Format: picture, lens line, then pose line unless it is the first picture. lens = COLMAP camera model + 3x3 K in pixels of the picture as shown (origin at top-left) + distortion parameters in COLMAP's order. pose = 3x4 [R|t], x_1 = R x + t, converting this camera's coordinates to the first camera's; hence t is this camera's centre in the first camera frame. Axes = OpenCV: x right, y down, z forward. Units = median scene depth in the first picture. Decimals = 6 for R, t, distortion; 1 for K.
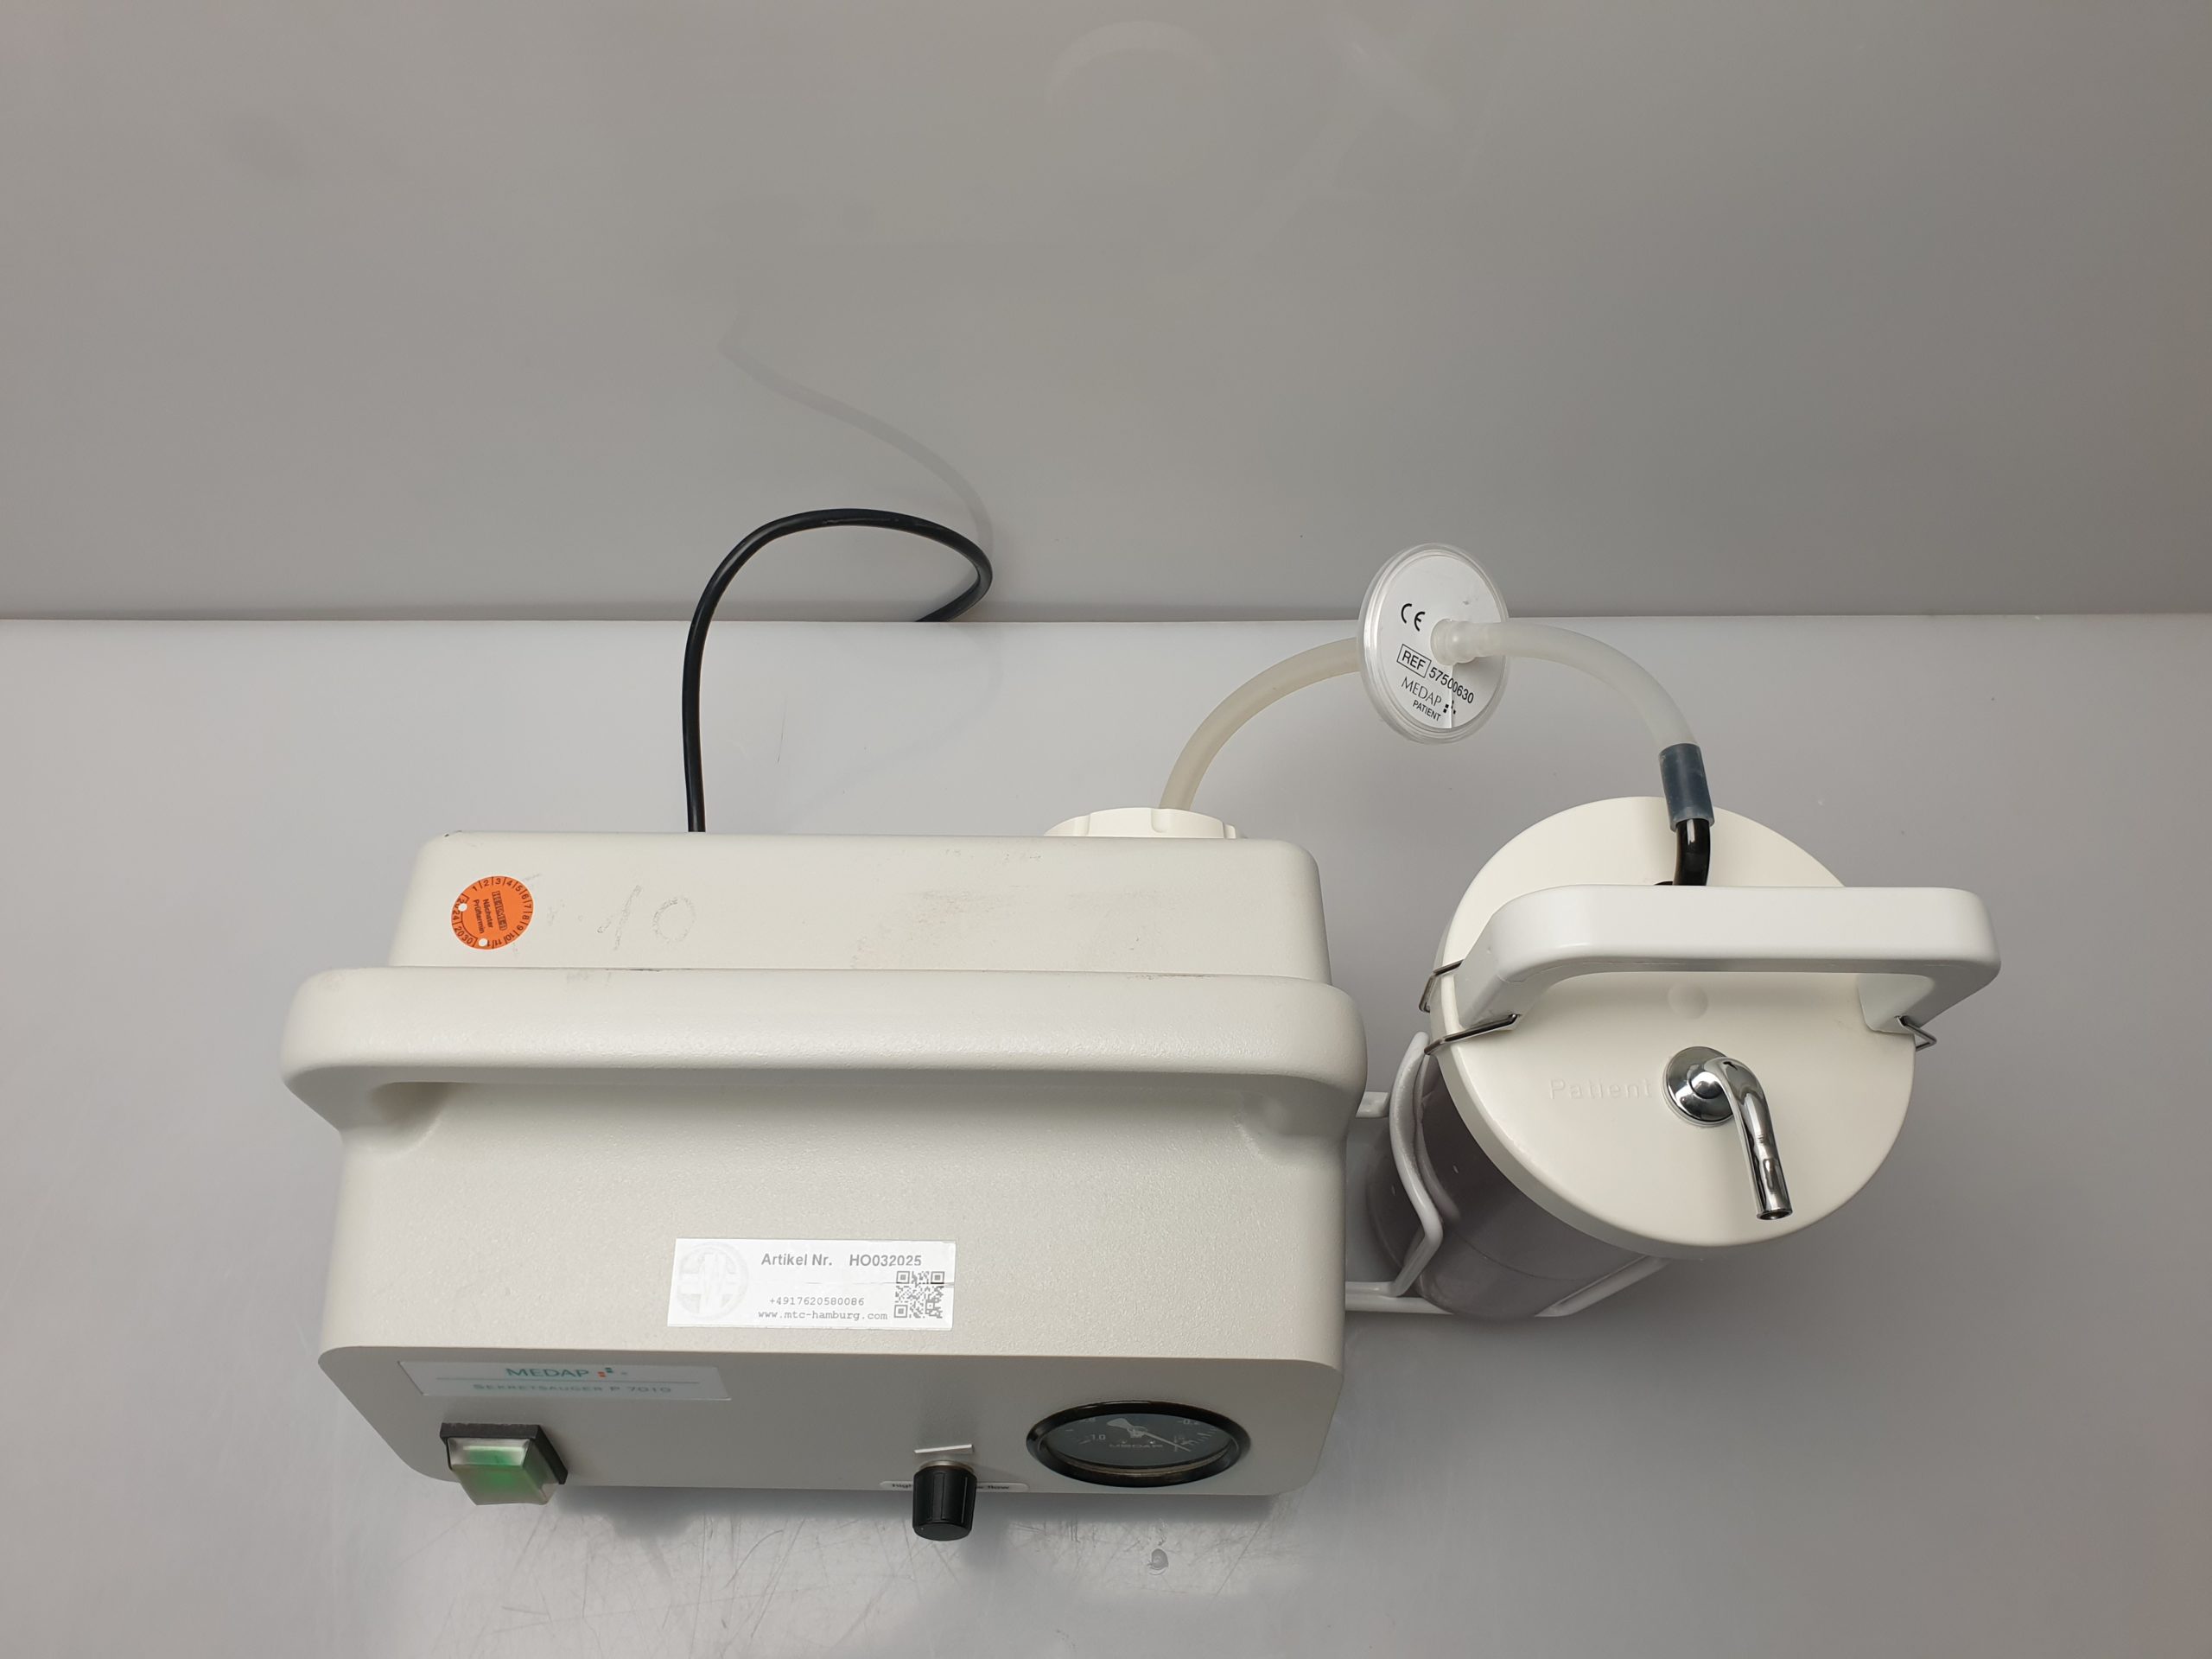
lens RADIAL K [[1750.8, 0, 1080.9], [0, 1750.8, 830.4], [0, 0, 1]] dist [-0.010743, -0.002590]
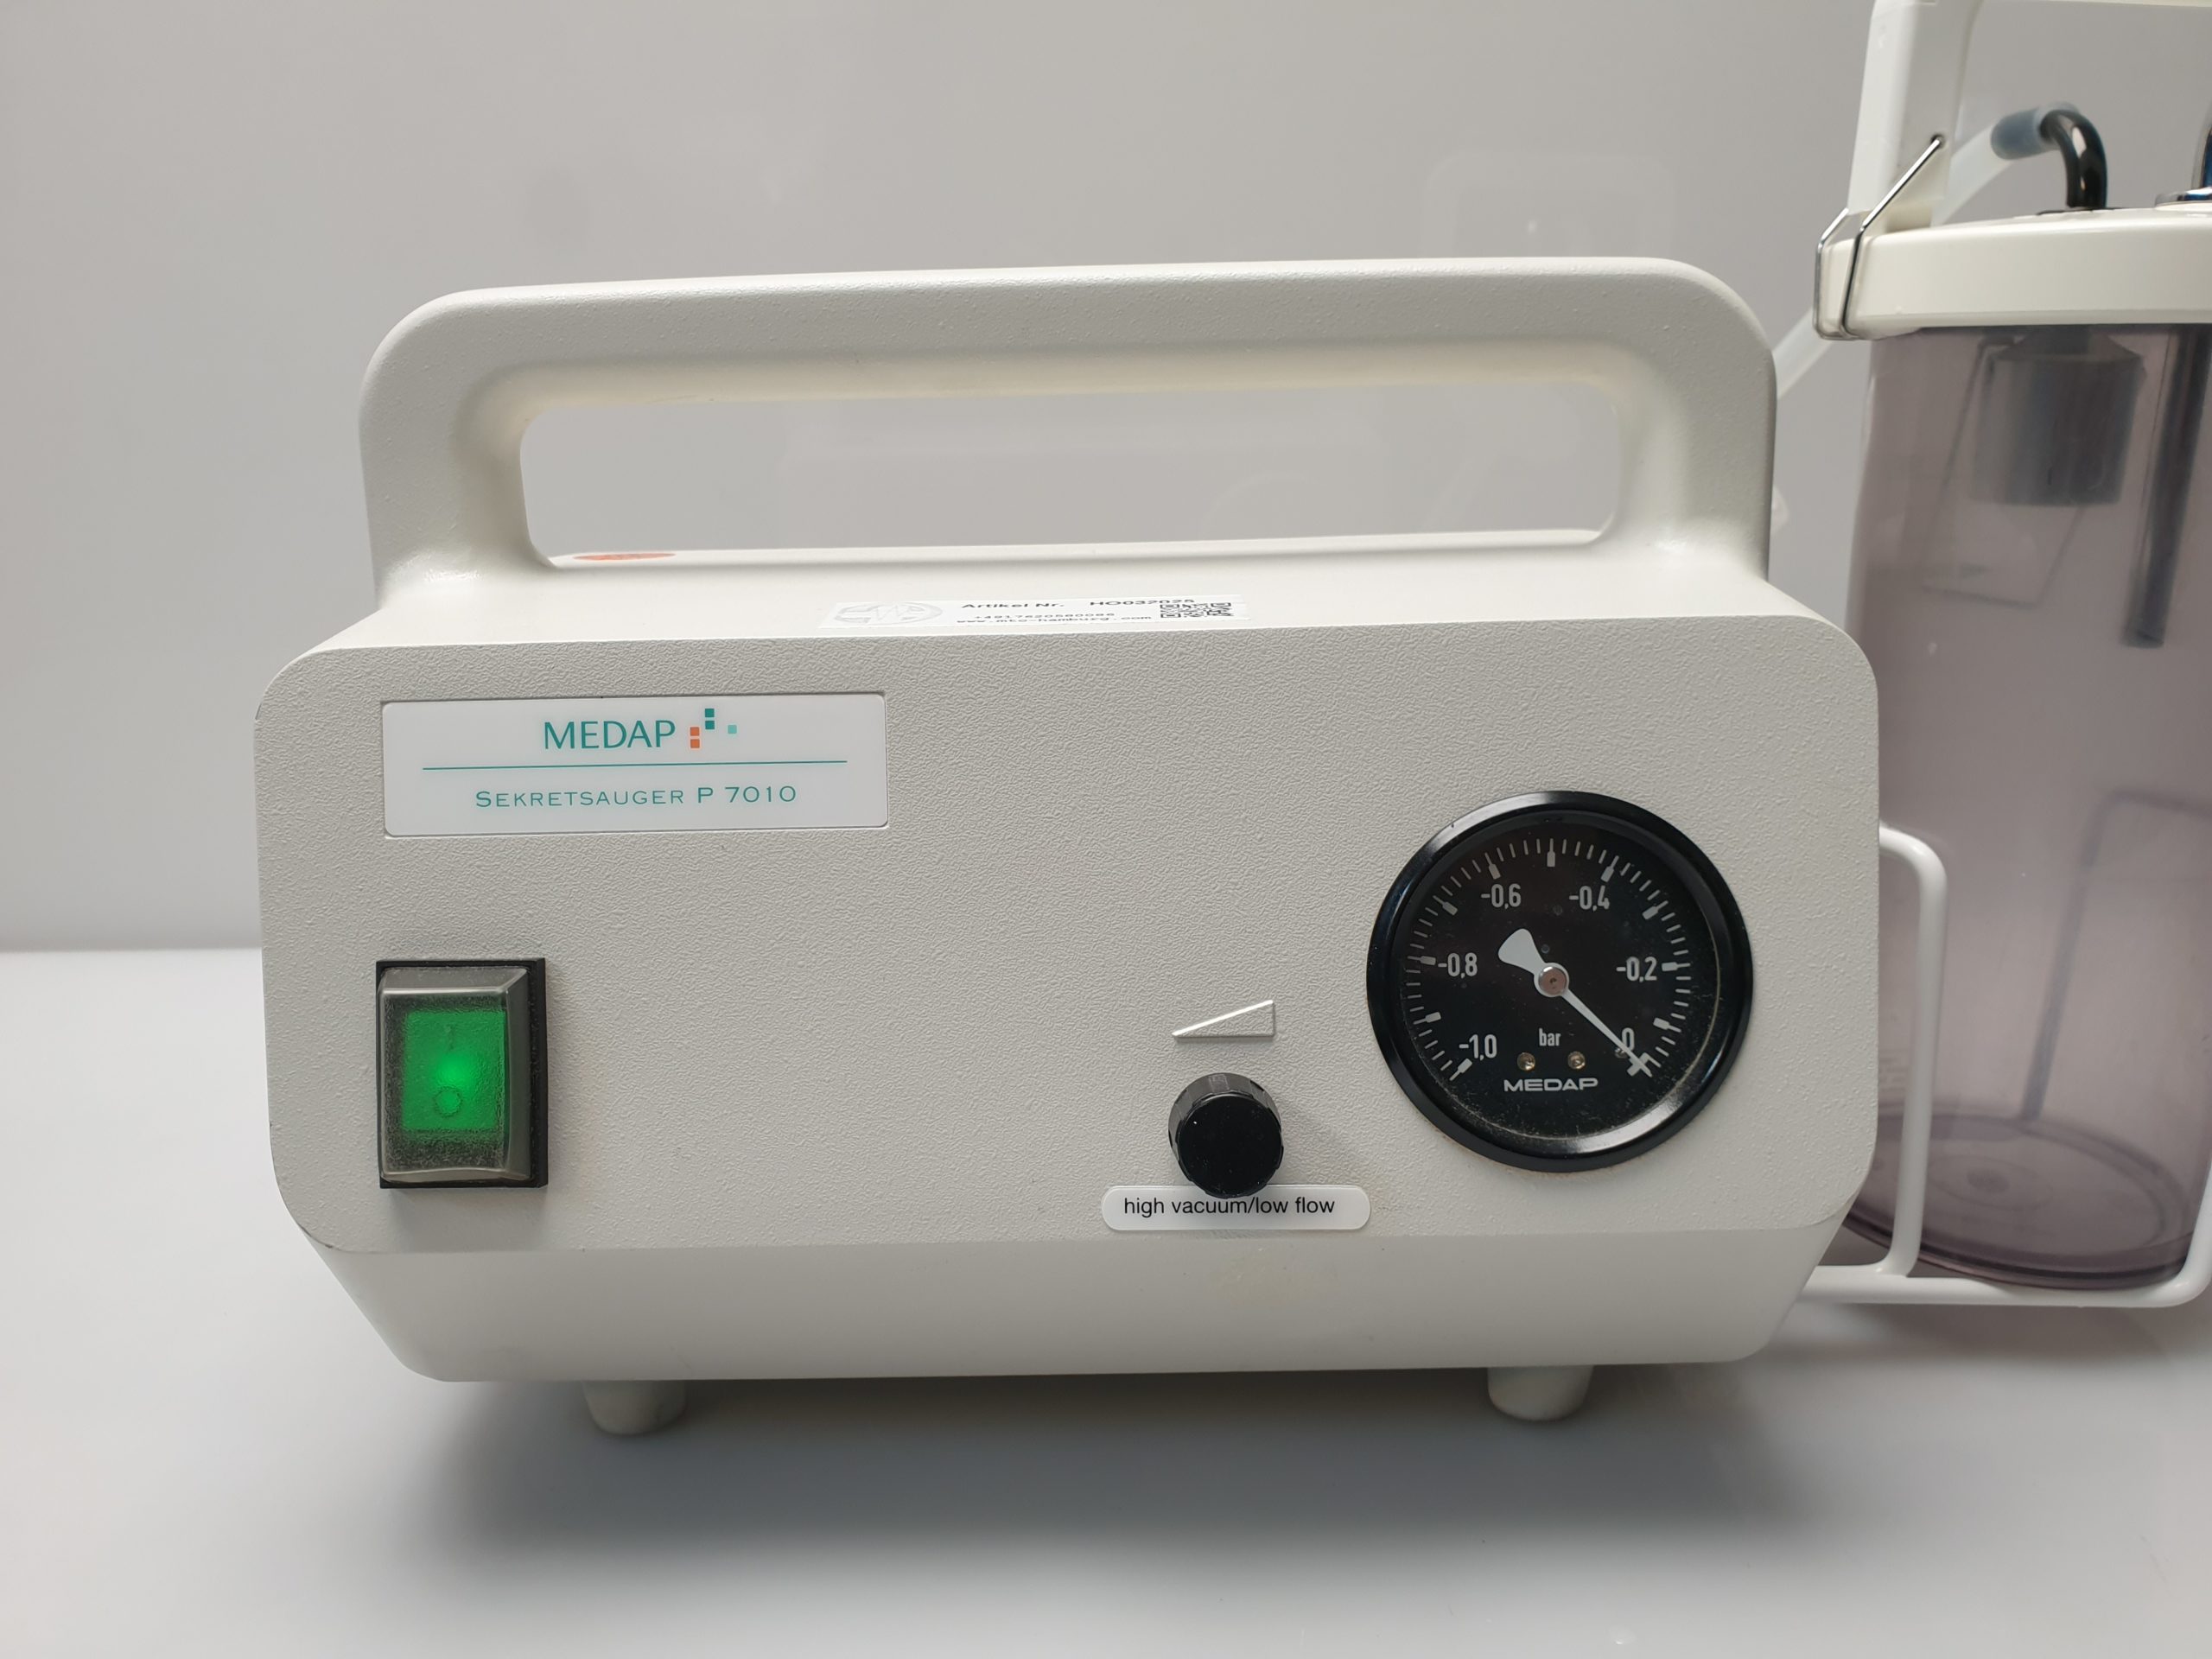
lens RADIAL K [[1660.9, 0, 1106.0], [0, 1660.9, 829.5], [0, 0, 1]] dist [0.076818, -0.067323]
pose [[0.999883, -0.015240, 0.001145, -0.129124], [0.011019, 0.666988, -0.744987, 0.787470], [0.010590, 0.744913, 0.667078, 0.632777]]
